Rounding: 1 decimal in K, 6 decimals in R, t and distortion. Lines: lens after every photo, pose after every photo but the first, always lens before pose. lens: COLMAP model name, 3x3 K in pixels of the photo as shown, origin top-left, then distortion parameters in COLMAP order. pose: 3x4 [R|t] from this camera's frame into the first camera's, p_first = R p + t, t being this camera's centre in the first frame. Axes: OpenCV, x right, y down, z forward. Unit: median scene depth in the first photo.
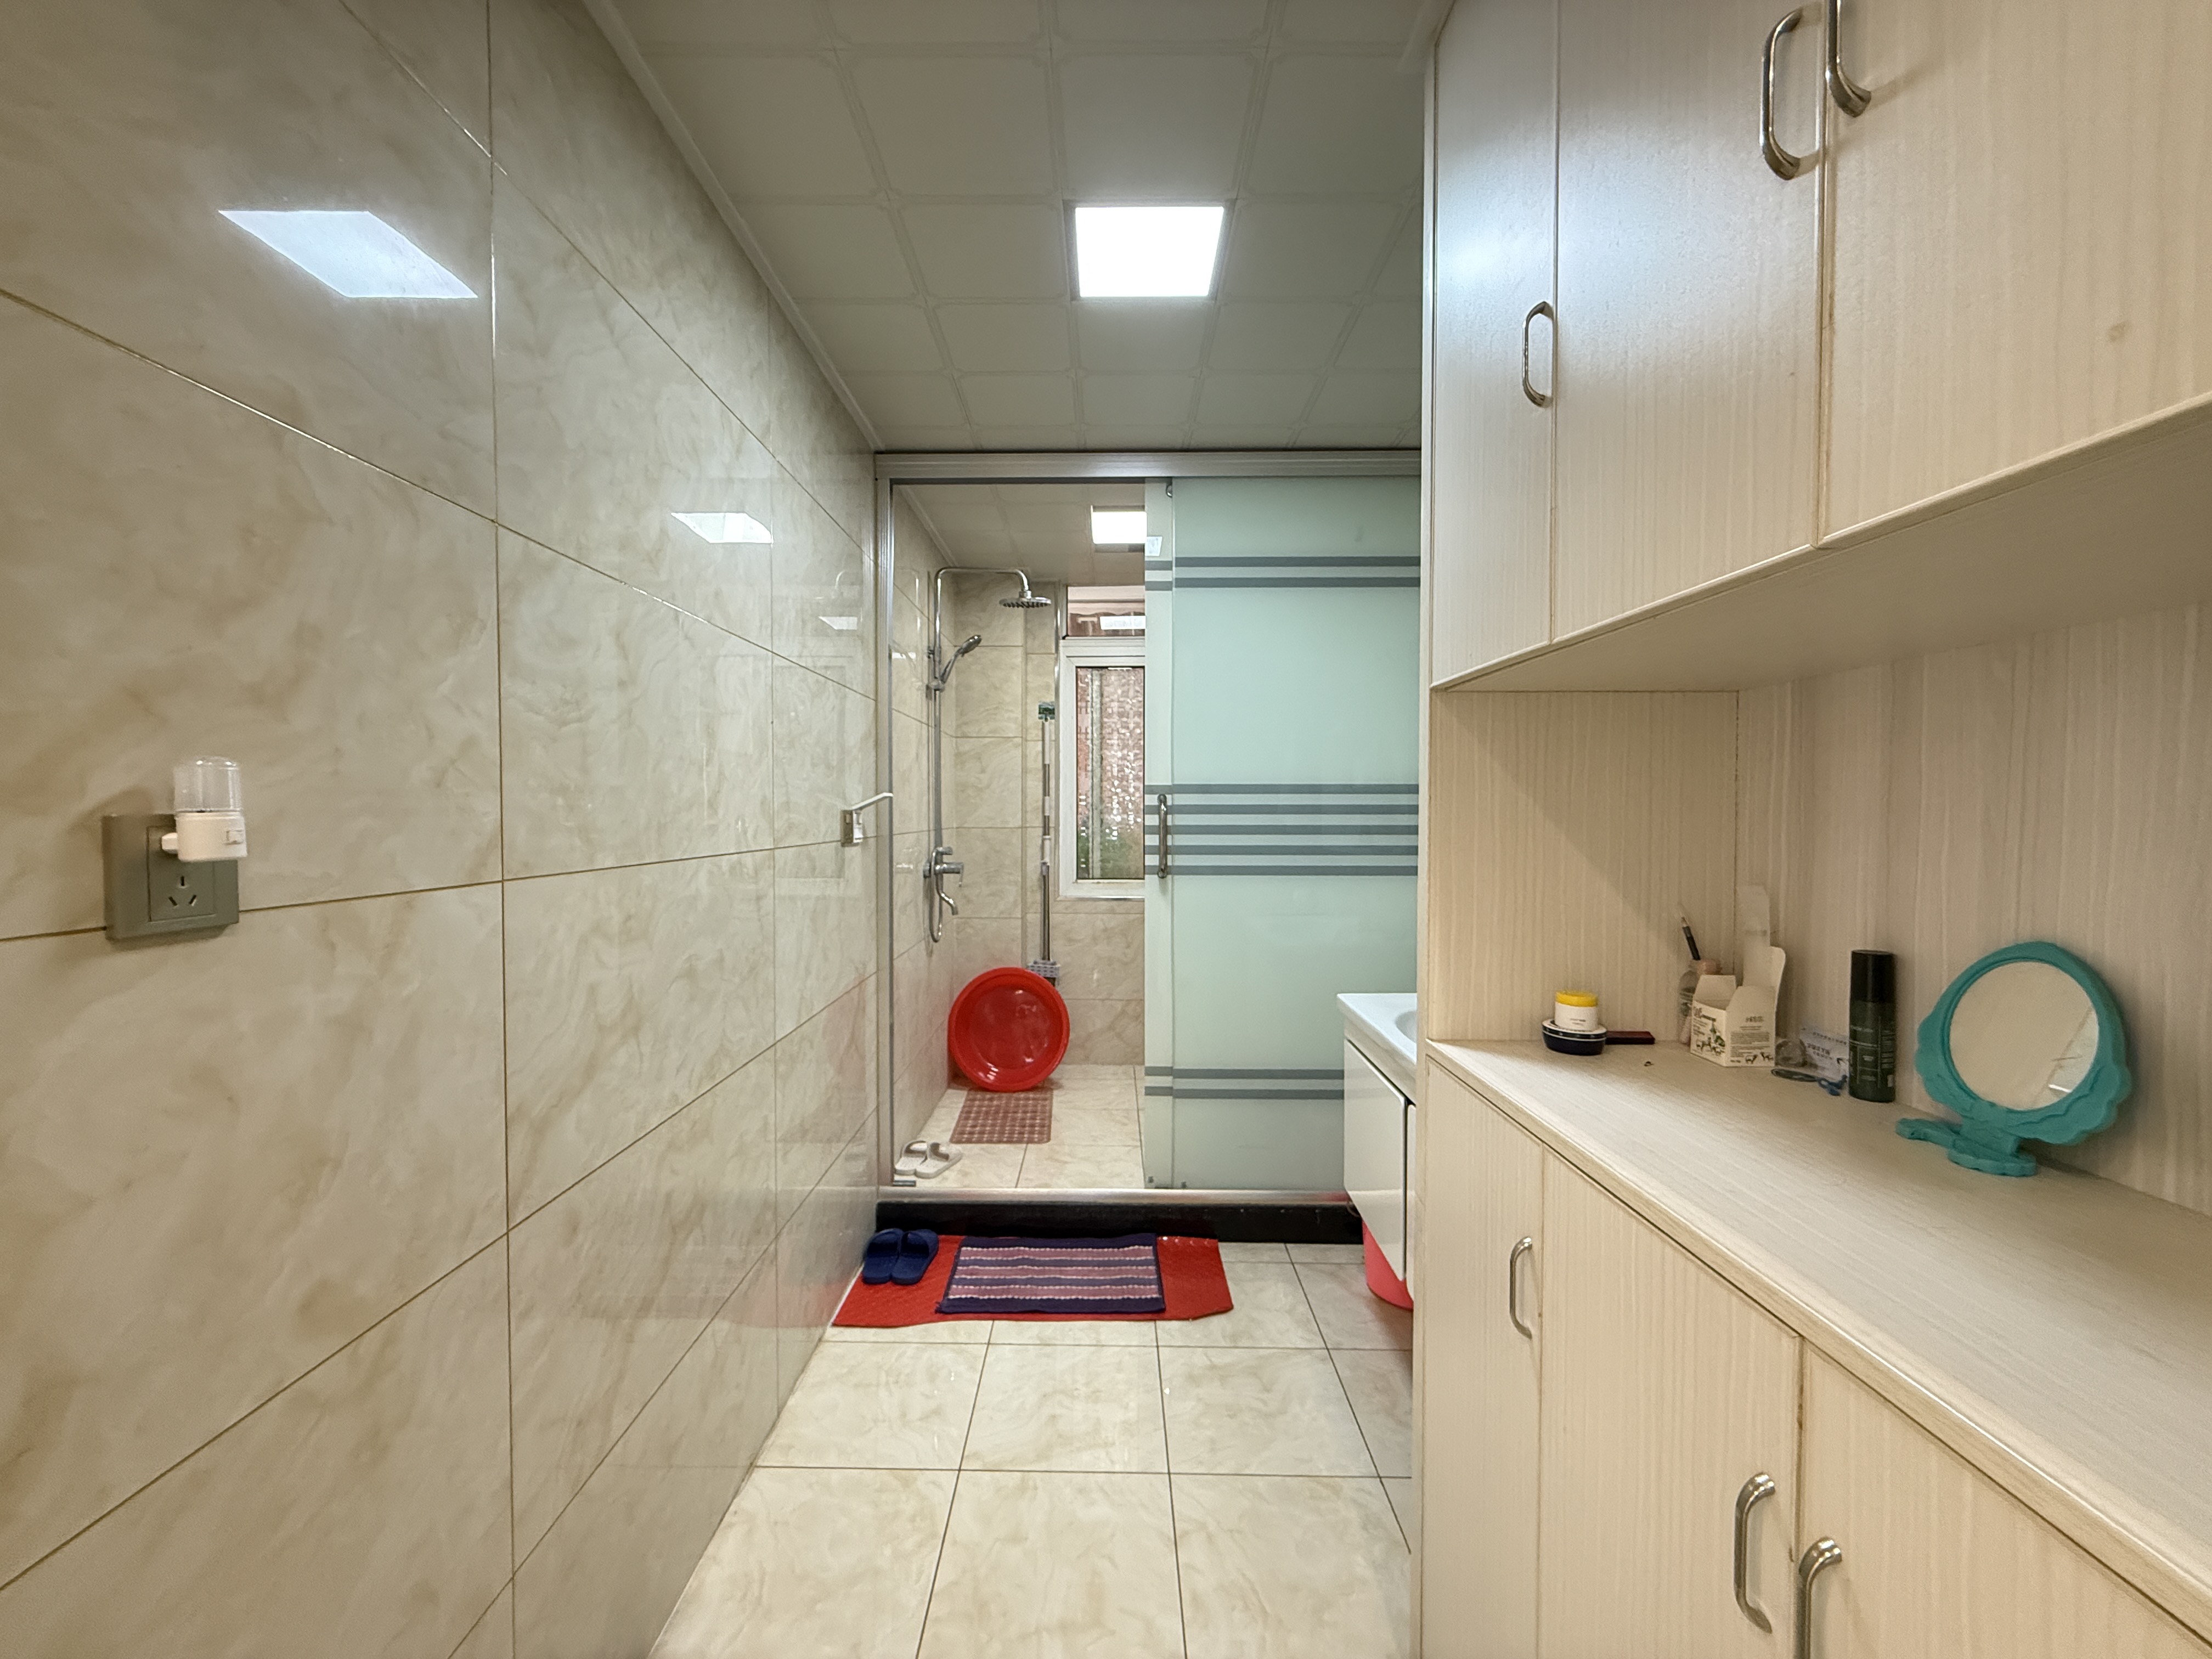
lens RADIAL K [[878.8, 0, 1111.4], [0, 878.8, 832.3], [0, 0, 1]] dist [0.001778, 0.000523]
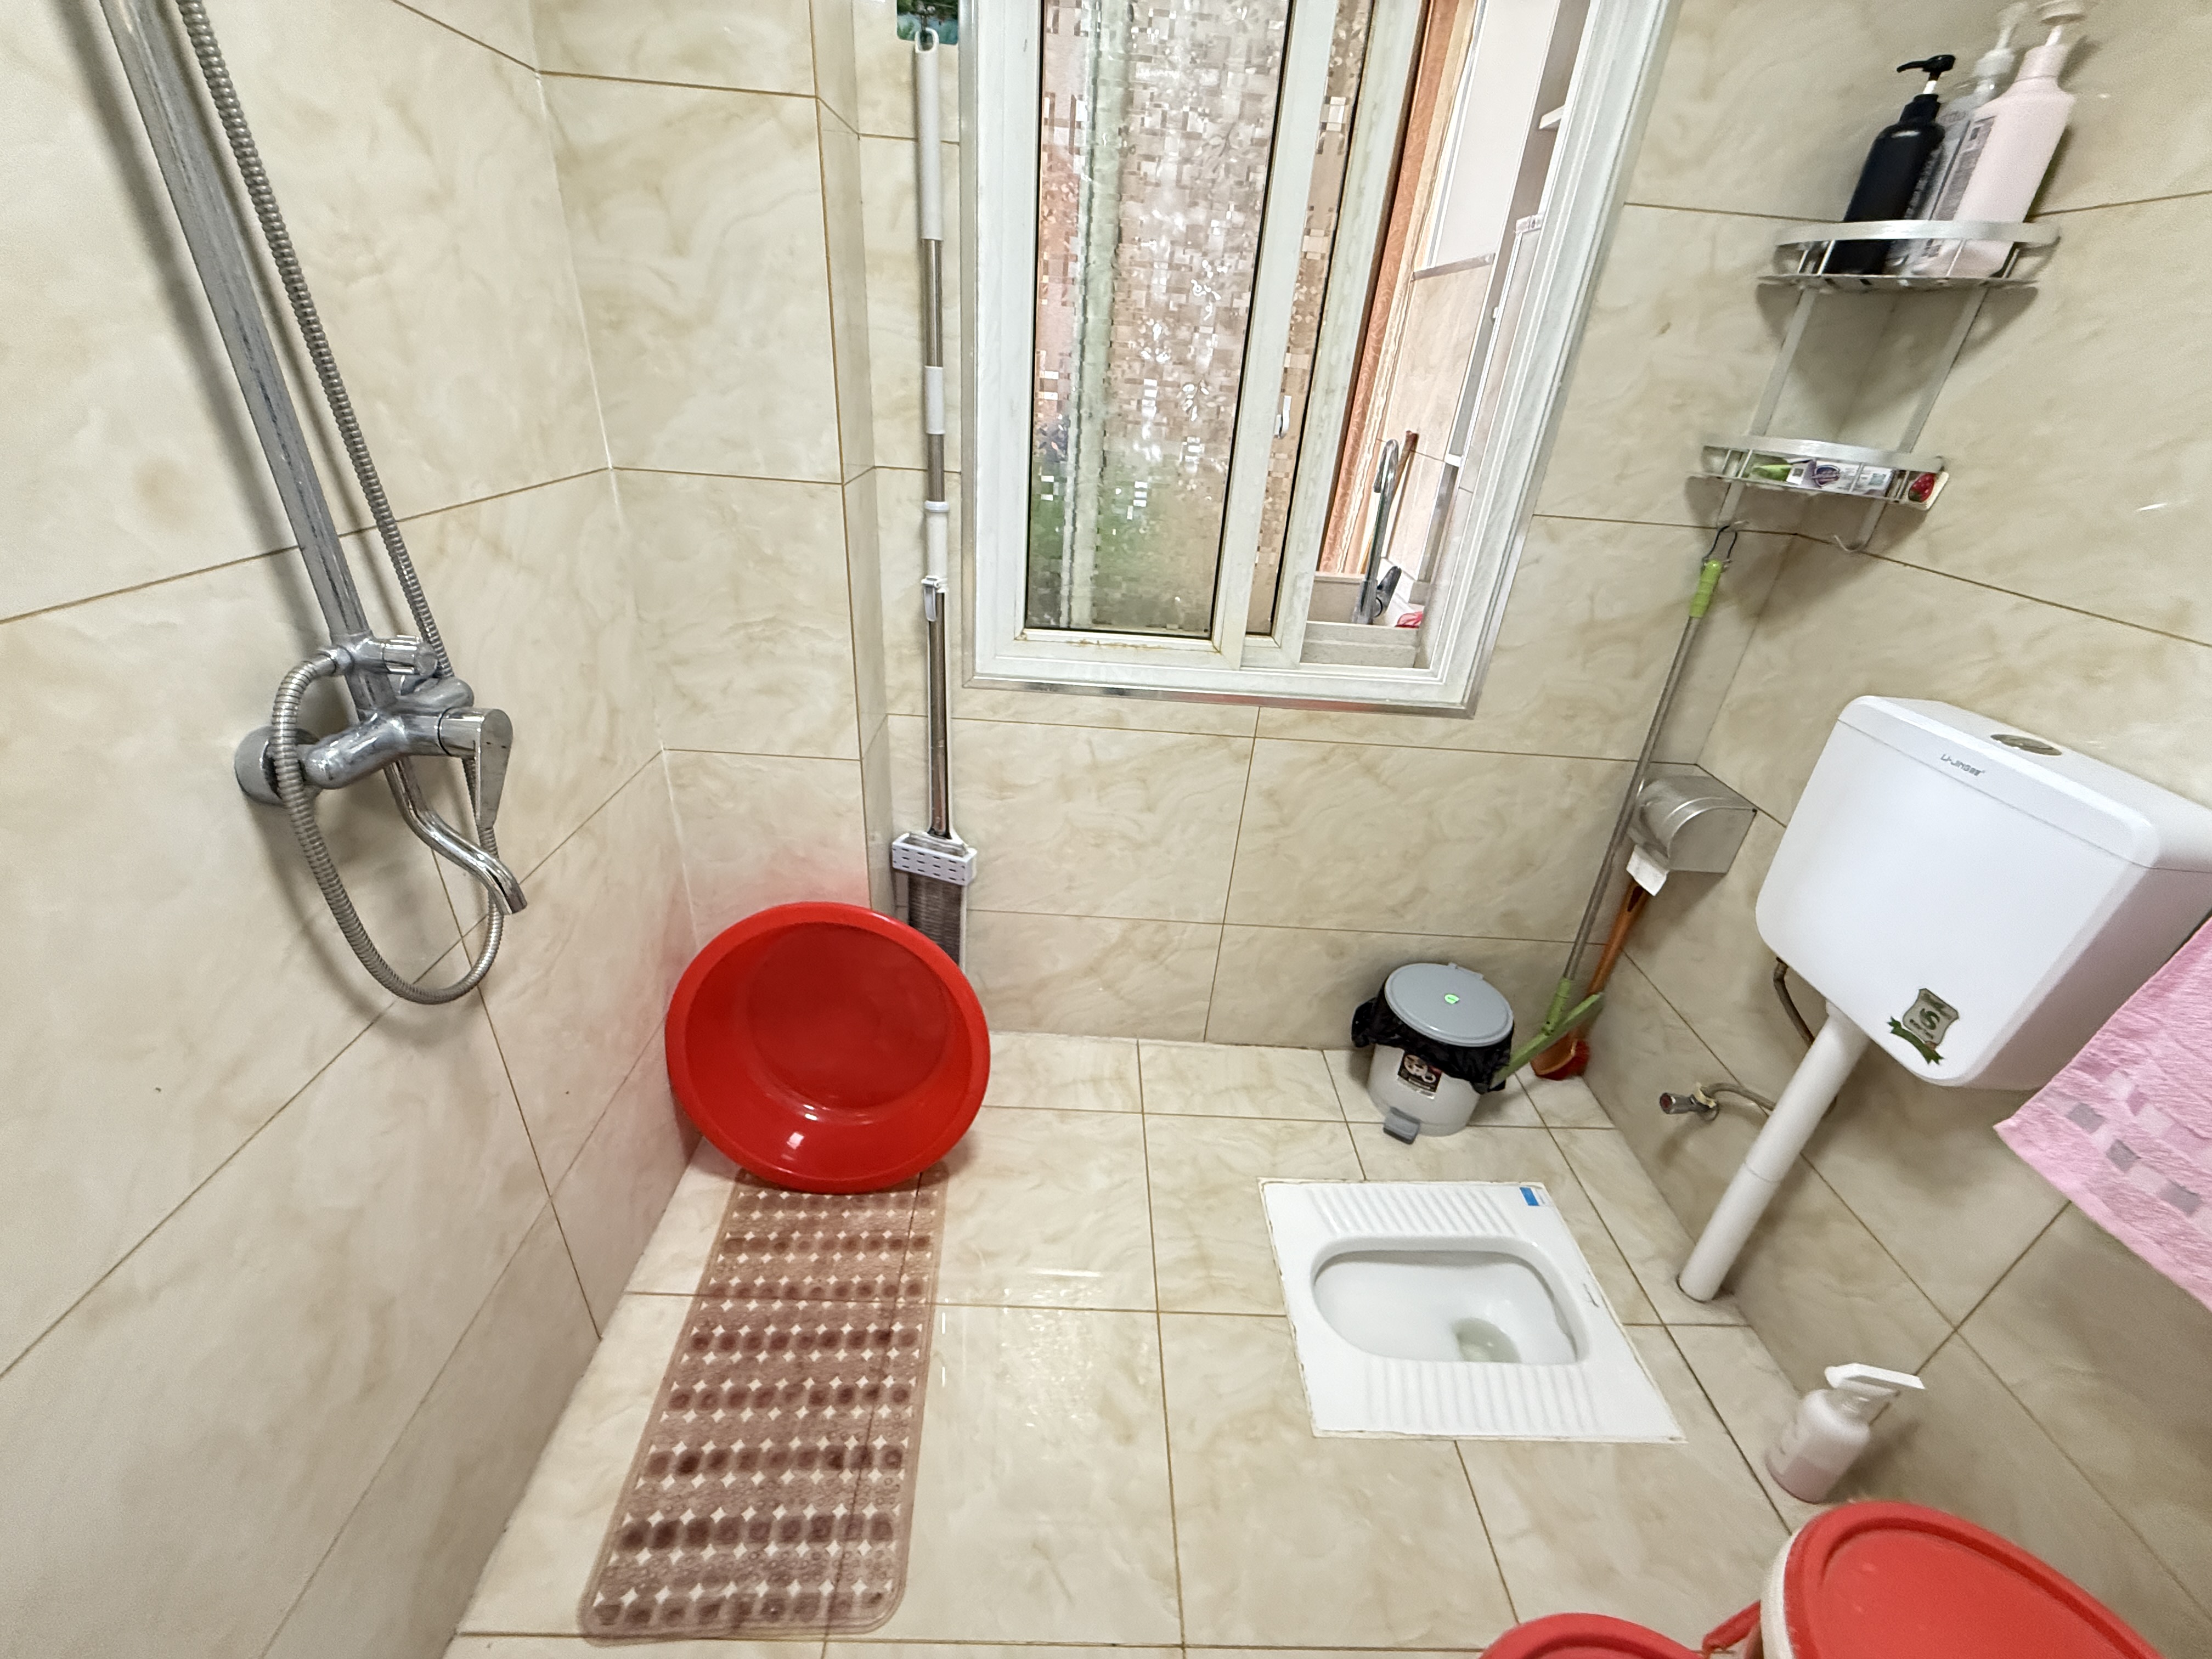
lens RADIAL K [[878.8, 0, 1098.3], [0, 878.8, 833.8], [0, 0, 1]] dist [0.001778, 0.000523]
pose [[0.997649, 0.051981, 0.044651, -0.020979], [-0.066678, 0.886655, 0.457600, -0.039907], [-0.015803, -0.459502, 0.888036, 0.645472]]
